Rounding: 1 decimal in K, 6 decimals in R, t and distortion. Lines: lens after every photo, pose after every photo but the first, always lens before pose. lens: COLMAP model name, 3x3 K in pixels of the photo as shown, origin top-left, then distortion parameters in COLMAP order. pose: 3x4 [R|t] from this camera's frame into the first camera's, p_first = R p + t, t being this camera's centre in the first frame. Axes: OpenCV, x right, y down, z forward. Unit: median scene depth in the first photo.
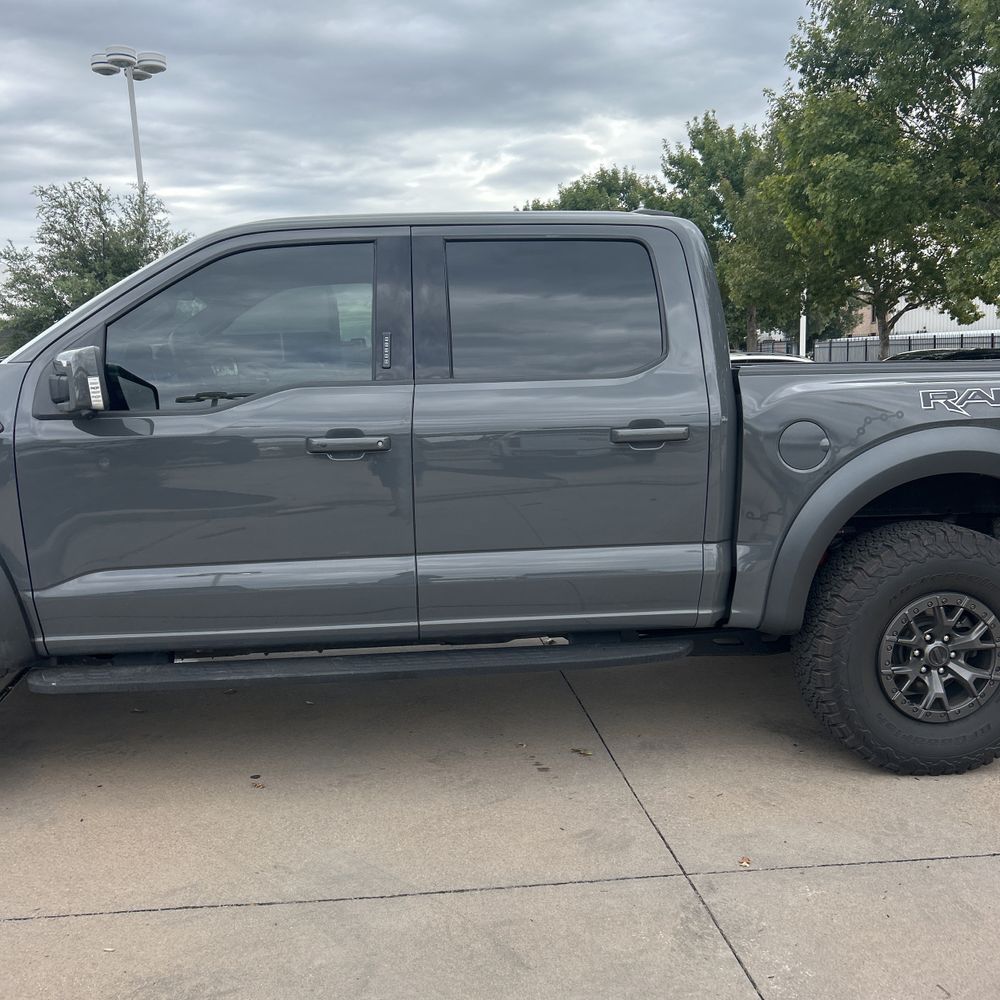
lens RADIAL K [[1020.5, 0, 500.0], [0, 1020.5, 500.0], [0, 0, 1]] dist [0.012598, -0.005899]
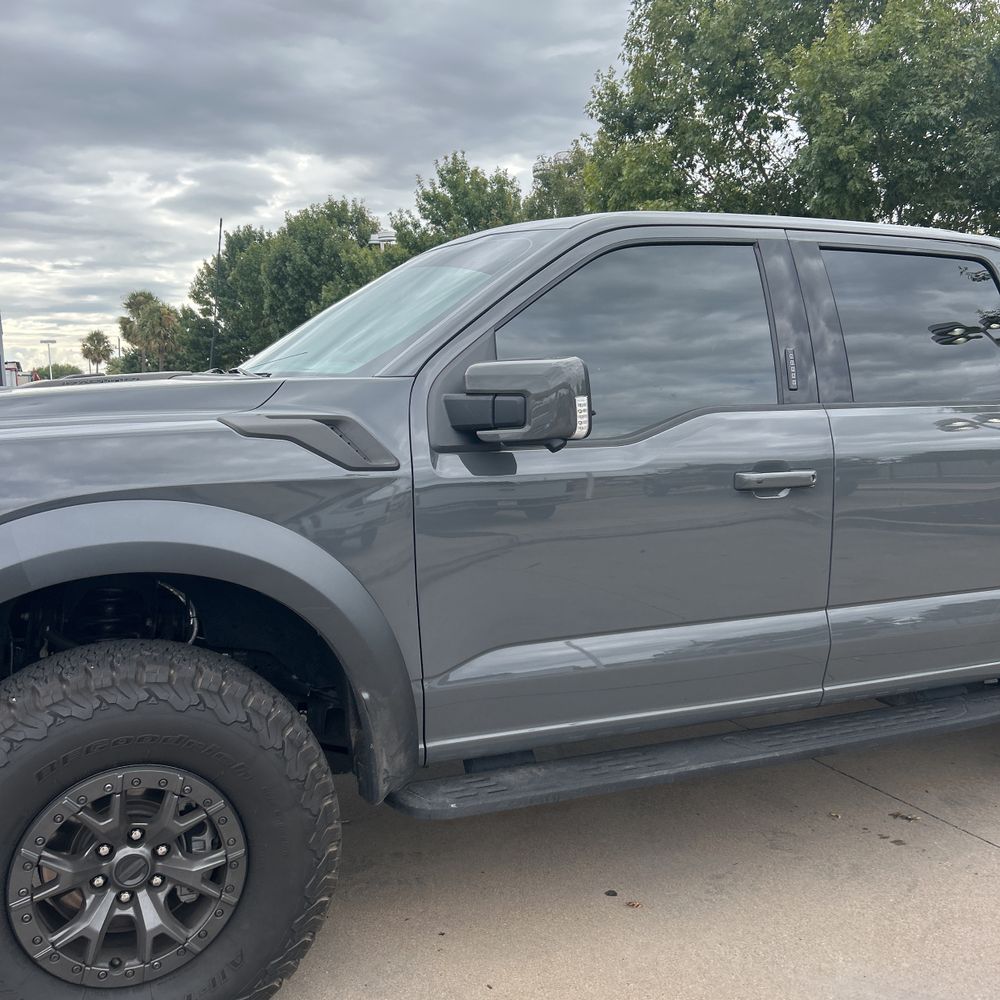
lens RADIAL K [[1016.9, 0, 490.7], [0, 1016.9, 477.7], [0, 0, 1]] dist [0.052878, -0.077824]
pose [[0.953514, -0.006183, 0.301286, -0.131284], [0.022182, 0.998517, -0.049711, -0.004177], [-0.300532, 0.054083, 0.952237, 0.056732]]
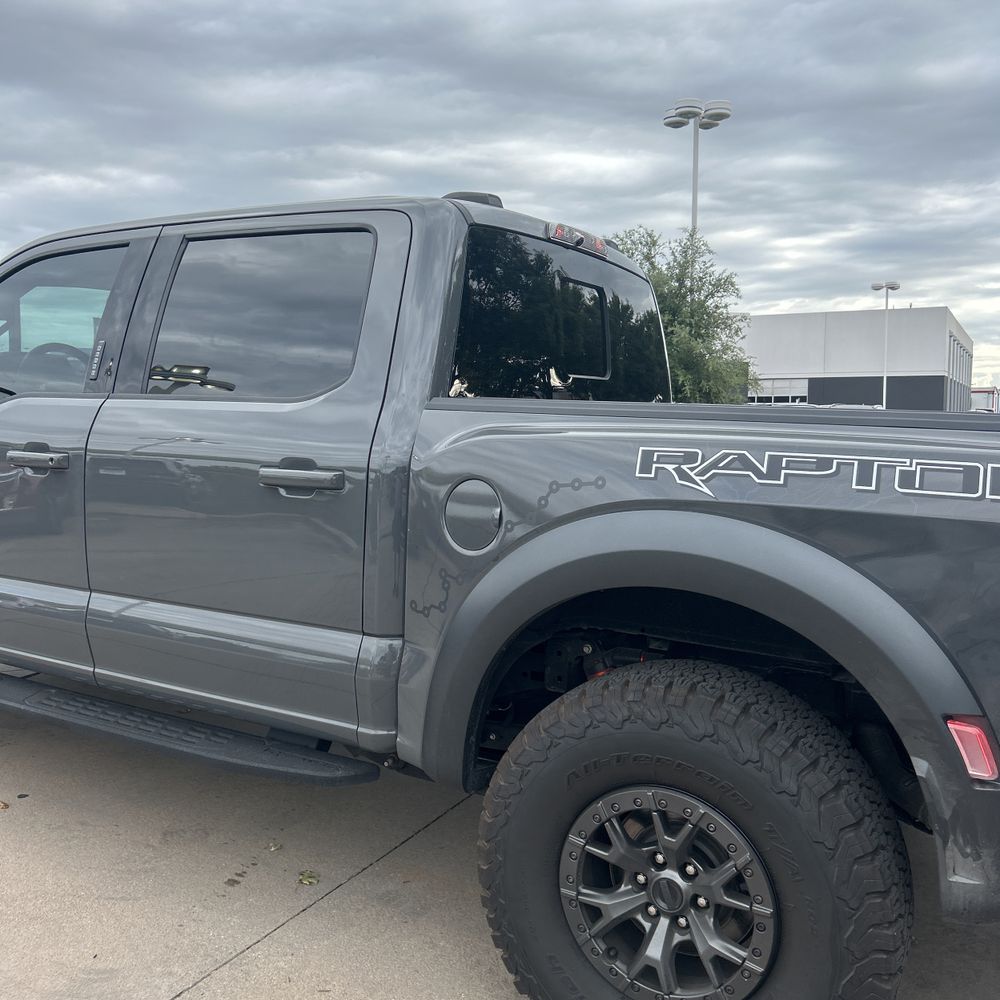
lens RADIAL K [[1016.9, 0, 490.7], [0, 1016.9, 477.7], [0, 0, 1]] dist [0.052878, -0.077824]
pose [[0.817781, 0.086763, -0.568952, 0.149587], [-0.122261, 0.992197, -0.024425, -0.013700], [0.562394, 0.089535, 0.822008, 0.098278]]
